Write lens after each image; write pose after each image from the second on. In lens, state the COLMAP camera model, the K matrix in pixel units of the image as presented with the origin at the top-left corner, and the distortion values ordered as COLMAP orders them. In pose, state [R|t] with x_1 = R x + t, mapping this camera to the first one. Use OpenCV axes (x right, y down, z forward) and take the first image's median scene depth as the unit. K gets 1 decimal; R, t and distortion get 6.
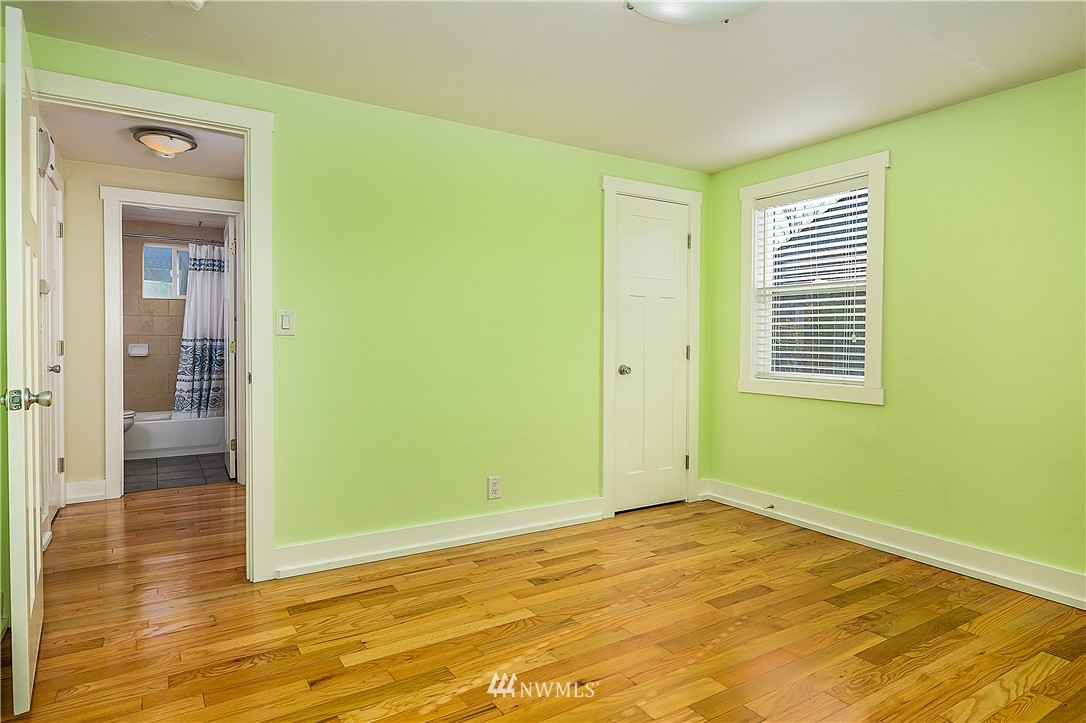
lens RADIAL K [[606.9, 0, 554.3], [0, 606.9, 353.7], [0, 0, 1]] dist [0.000915, -0.004122]
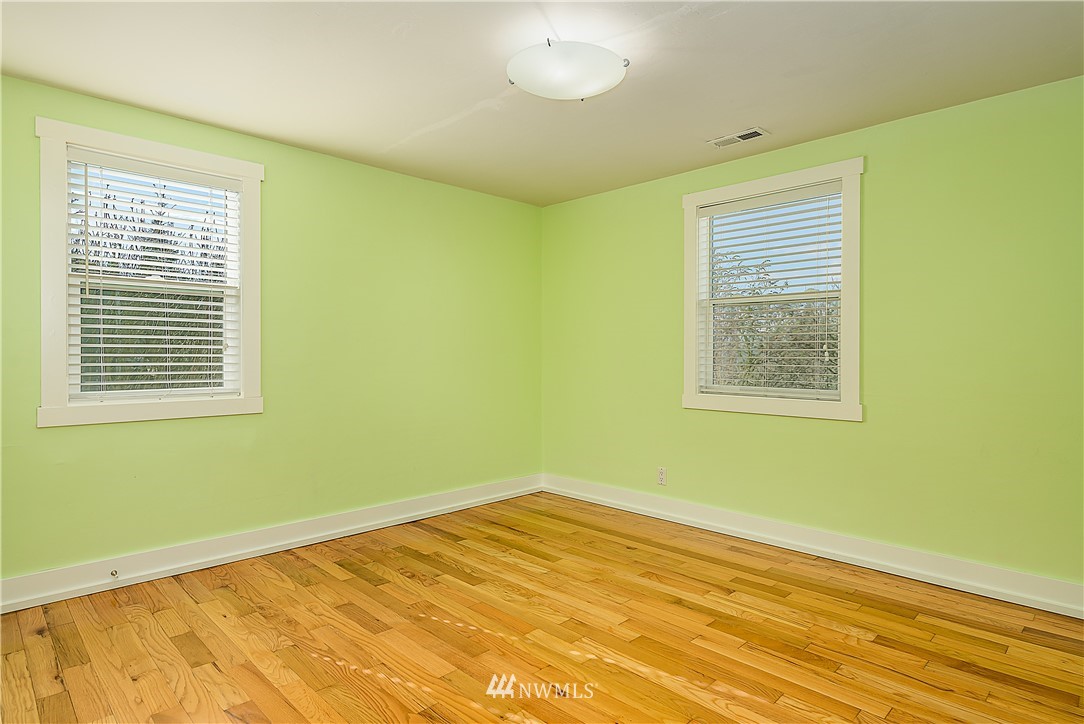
lens RADIAL K [[605.8, 0, 553.7], [0, 605.8, 360.1], [0, 0, 1]] dist [0.000915, -0.004122]
pose [[-0.216845, -0.017494, 0.976049, -0.599074], [0.021511, 0.999511, 0.022693, -0.017145], [-0.975969, 0.025917, -0.216363, 0.794397]]
